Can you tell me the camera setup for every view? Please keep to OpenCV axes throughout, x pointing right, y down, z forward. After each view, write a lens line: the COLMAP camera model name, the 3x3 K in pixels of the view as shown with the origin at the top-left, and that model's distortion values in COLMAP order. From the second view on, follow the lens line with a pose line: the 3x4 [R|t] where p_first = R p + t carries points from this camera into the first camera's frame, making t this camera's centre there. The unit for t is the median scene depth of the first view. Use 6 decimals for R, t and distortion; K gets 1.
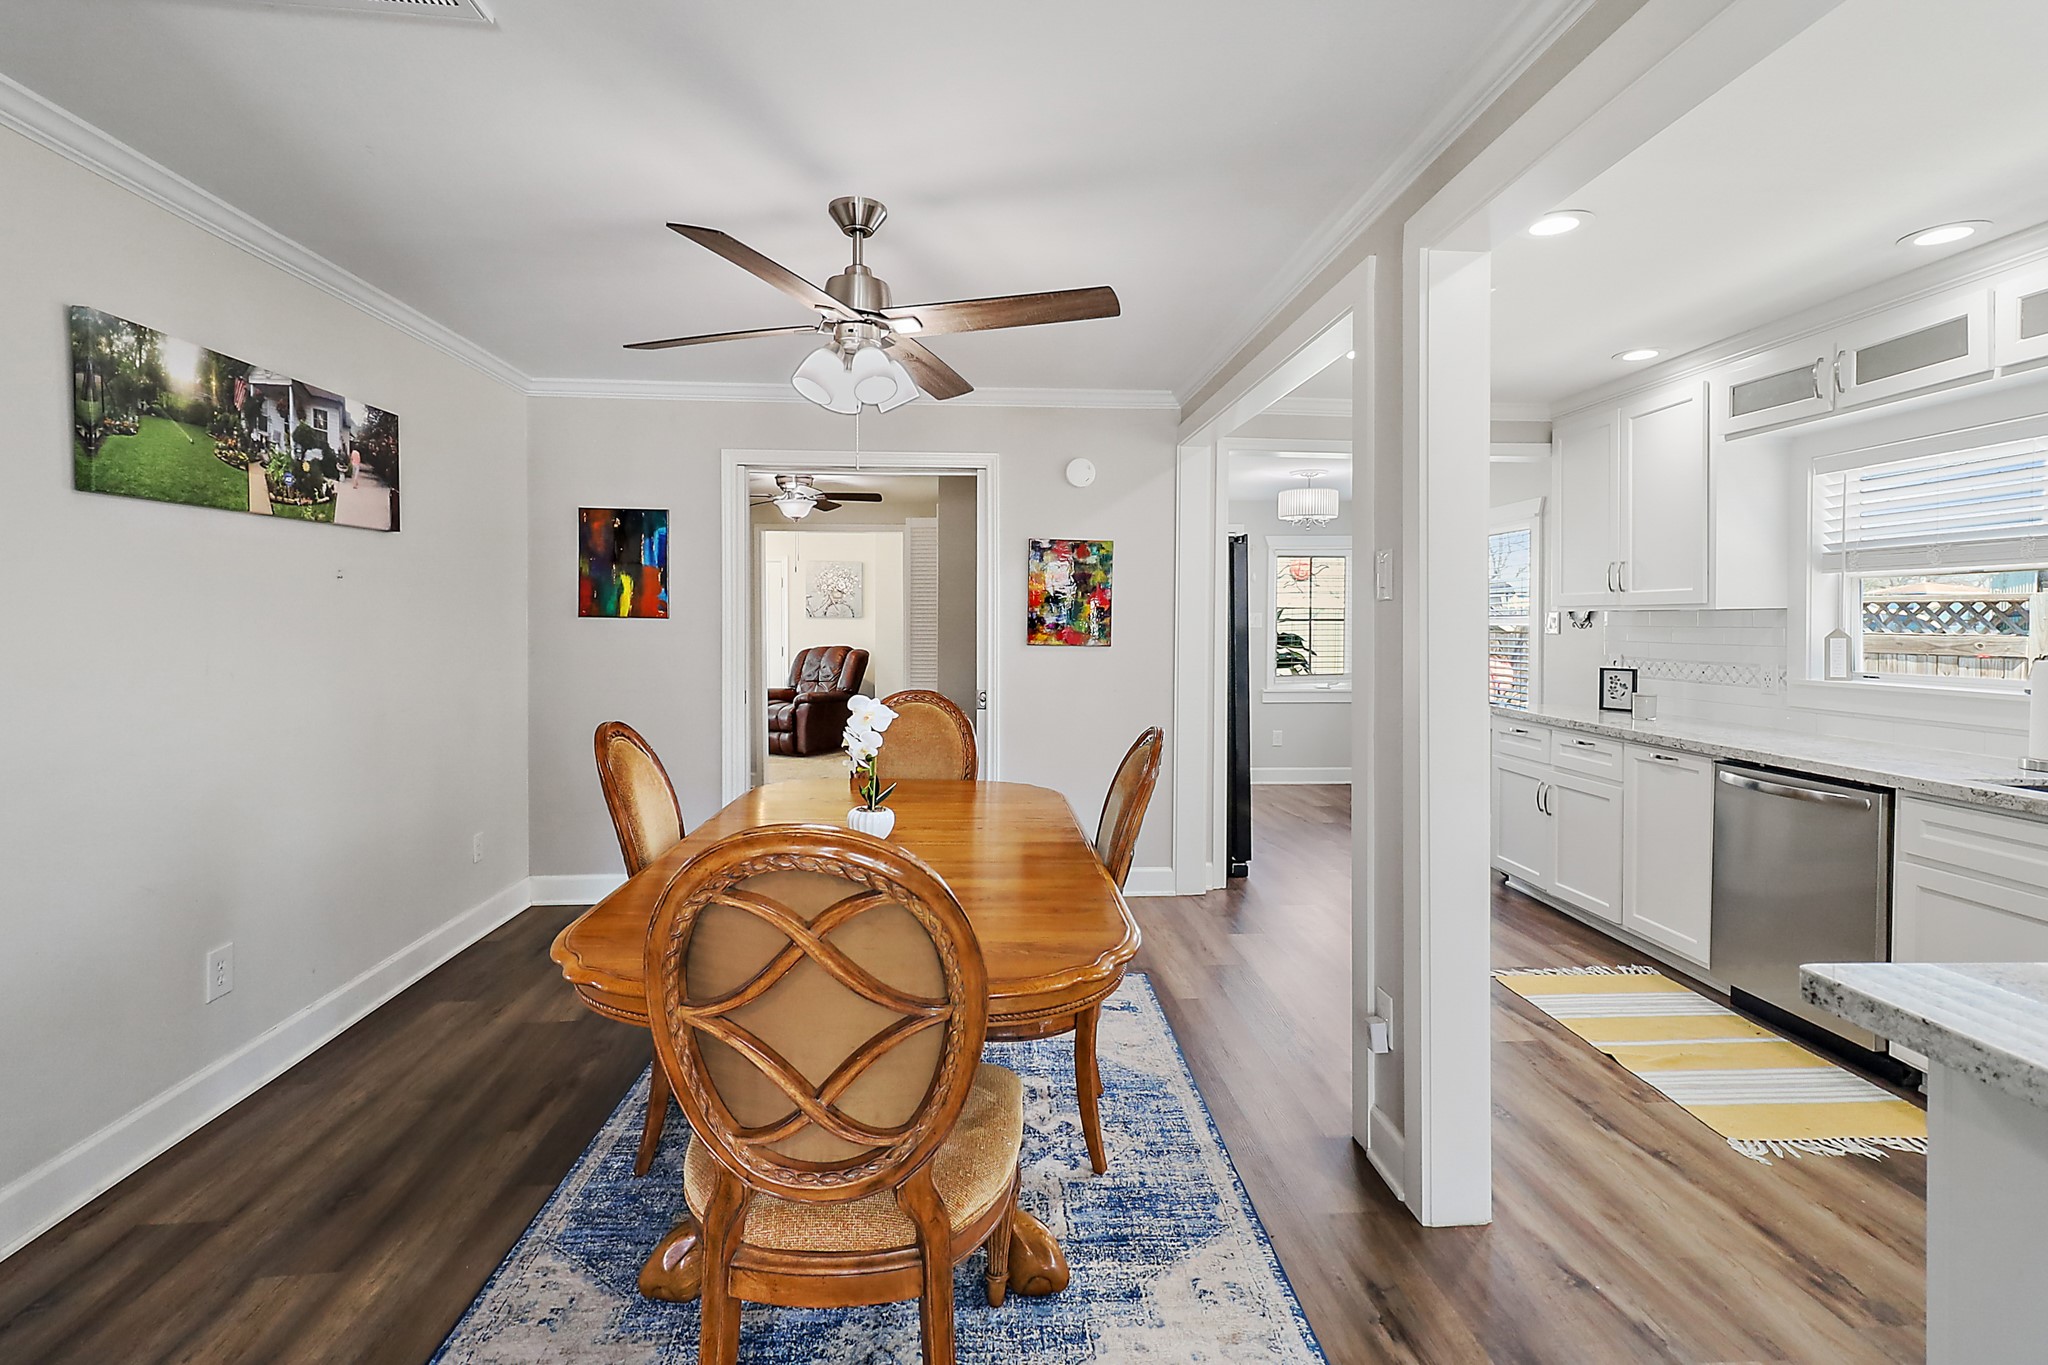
lens RADIAL K [[952.3, 0, 1024.4], [0, 952.3, 634.5], [0, 0, 1]] dist [0.018351, -0.001229]
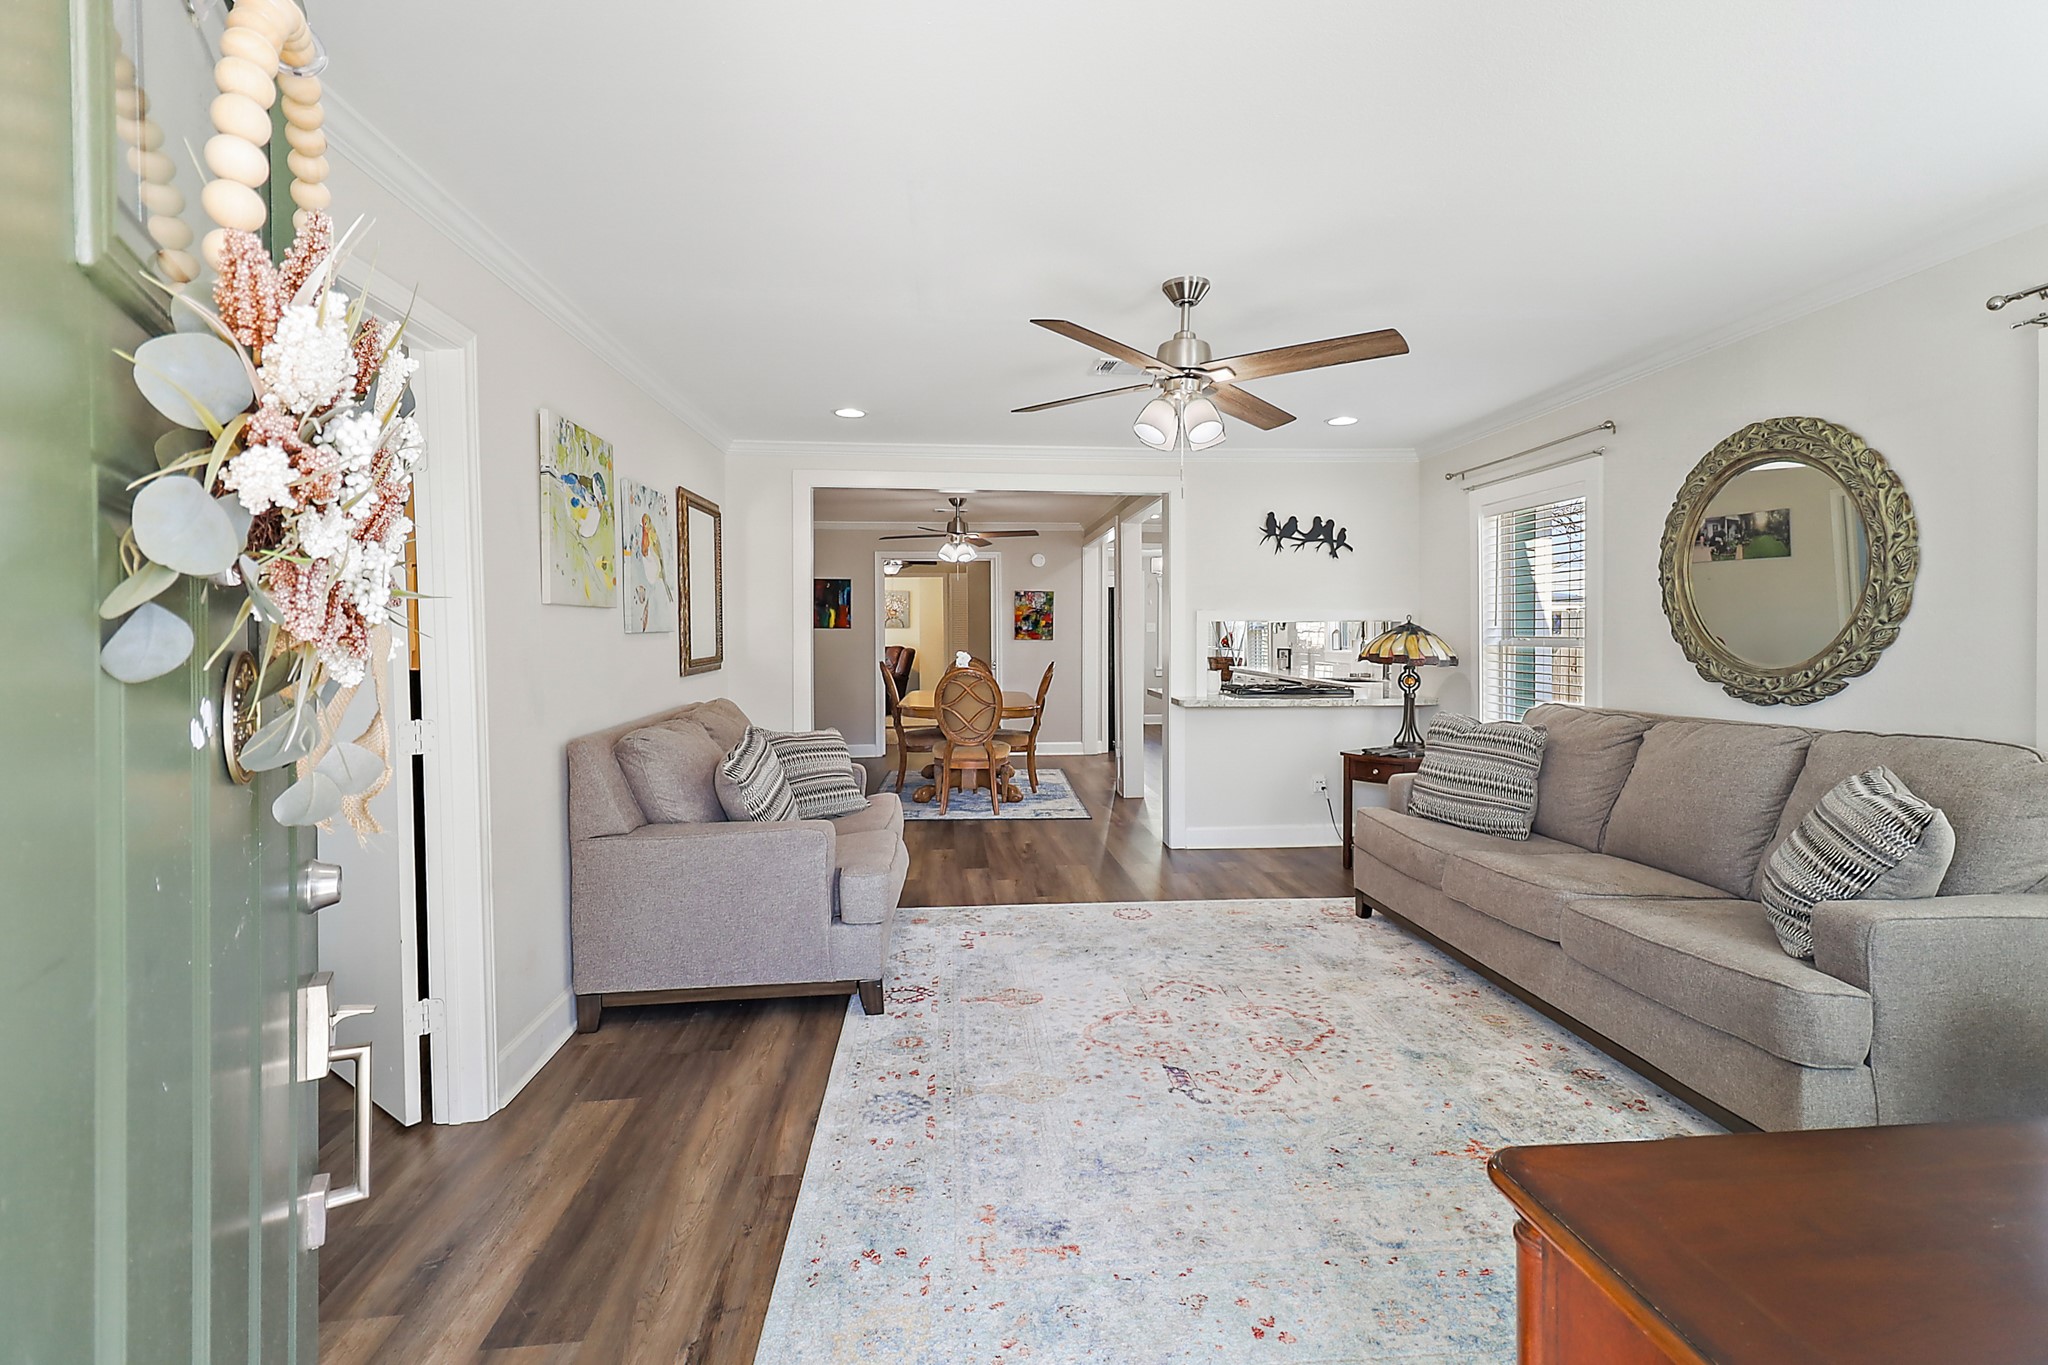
lens RADIAL K [[951.3, 0, 1031.3], [0, 951.3, 647.7], [0, 0, 1]] dist [0.015324, -0.000238]
pose [[0.999874, -0.008697, 0.013276, 0.013005], [0.008594, 0.999933, 0.007745, 0.013488], [-0.013343, -0.007630, 0.999882, -1.204566]]
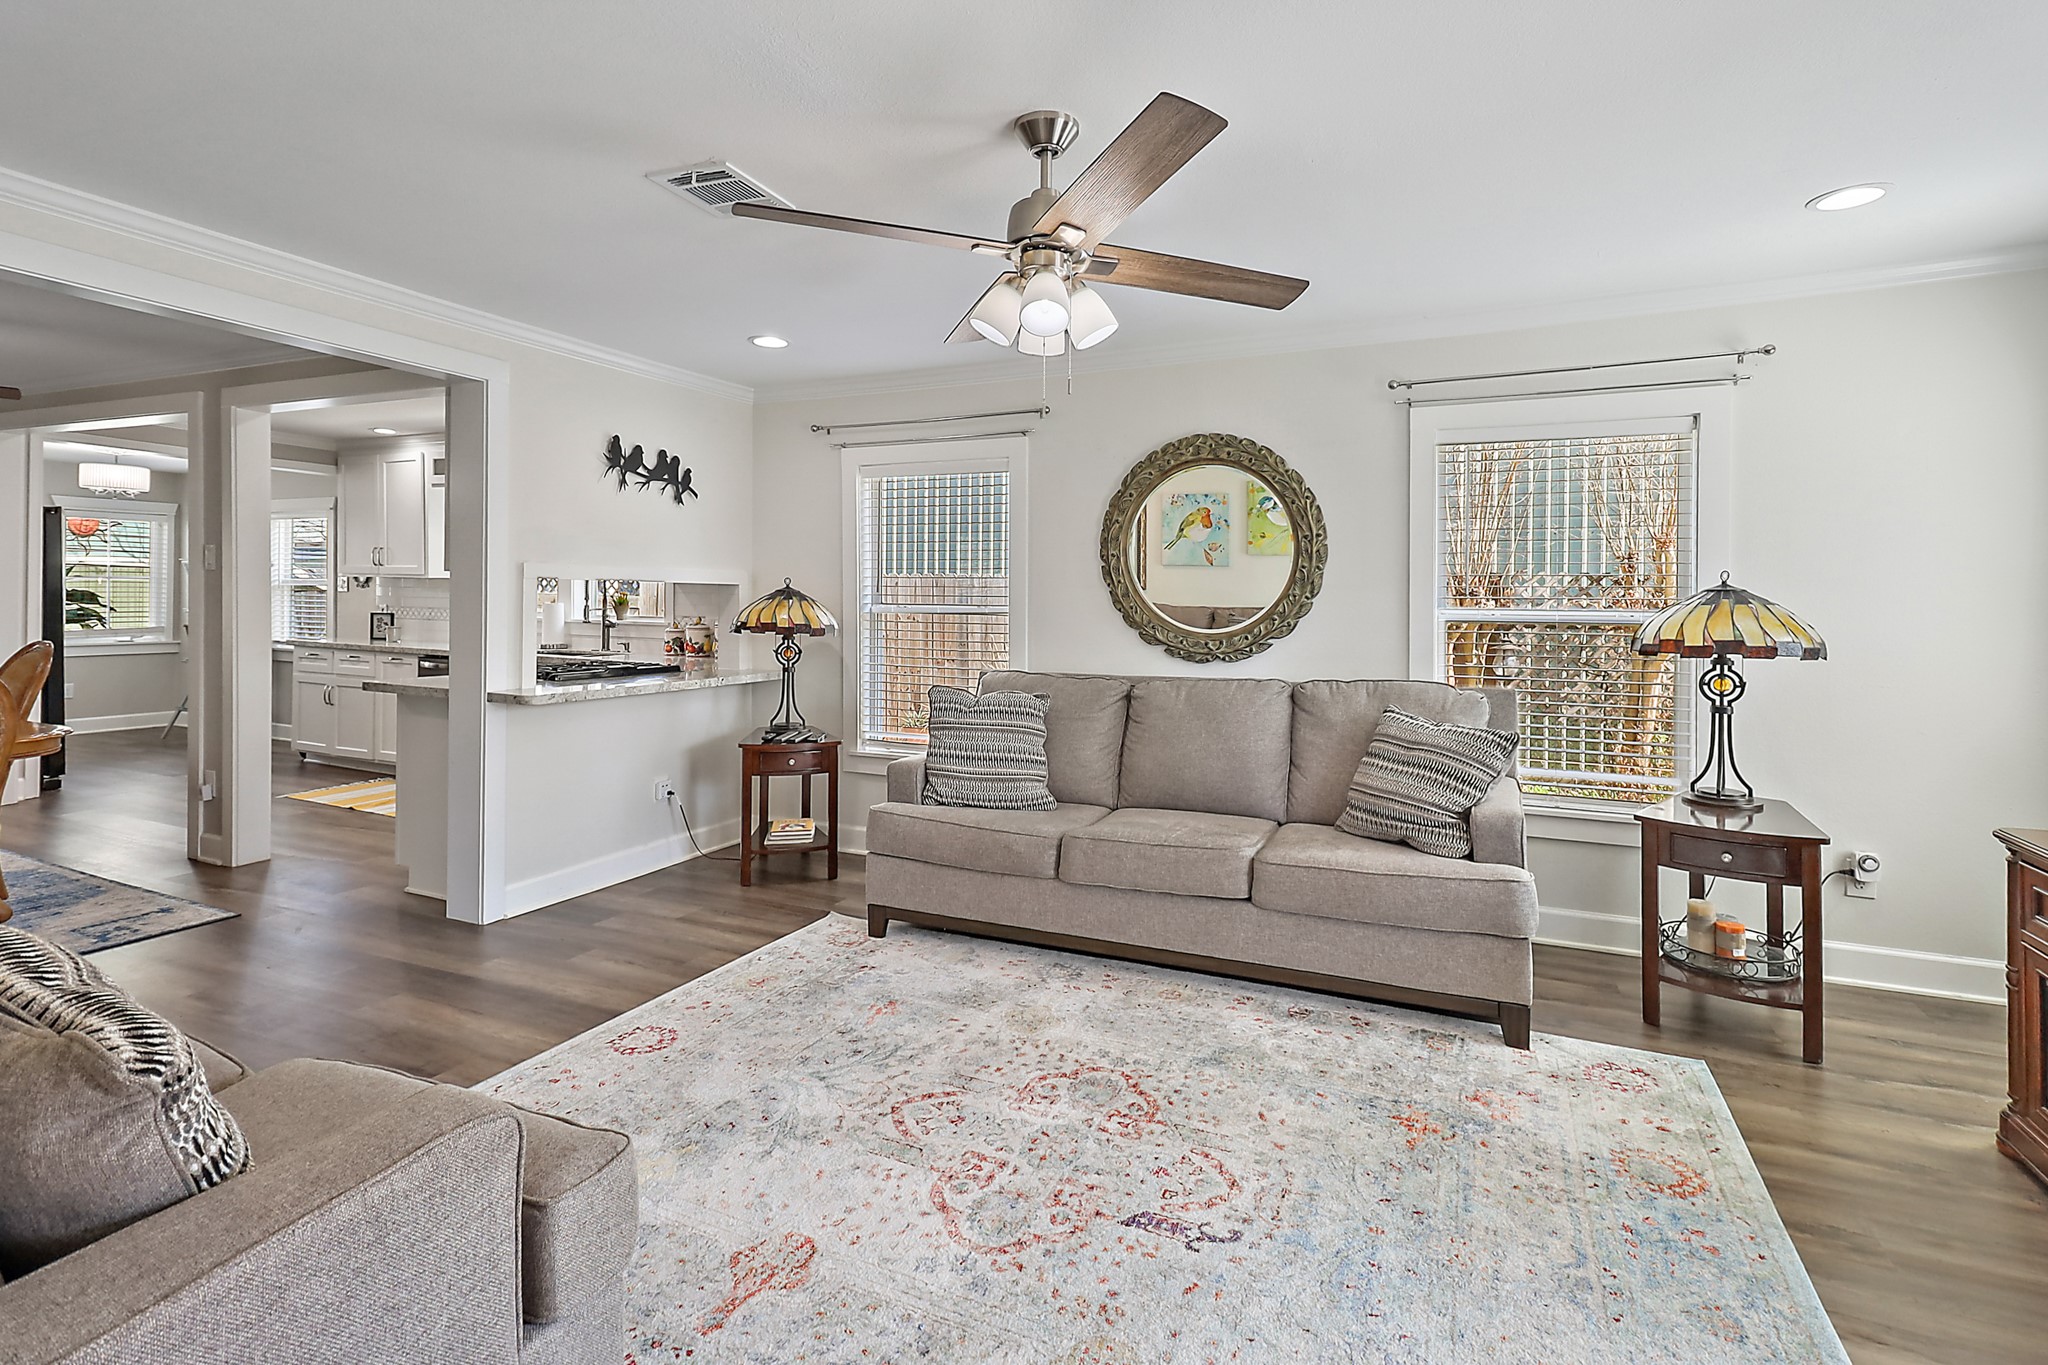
lens RADIAL K [[967.9, 0, 1031.5], [0, 967.9, 590.4], [0, 0, 1]] dist [0.017181, -0.001164]
pose [[0.475967, 0.005523, 0.879446, -0.310670], [-0.002291, 0.999985, -0.005041, 0.004244], [-0.879460, 0.000385, 0.475972, -0.758071]]
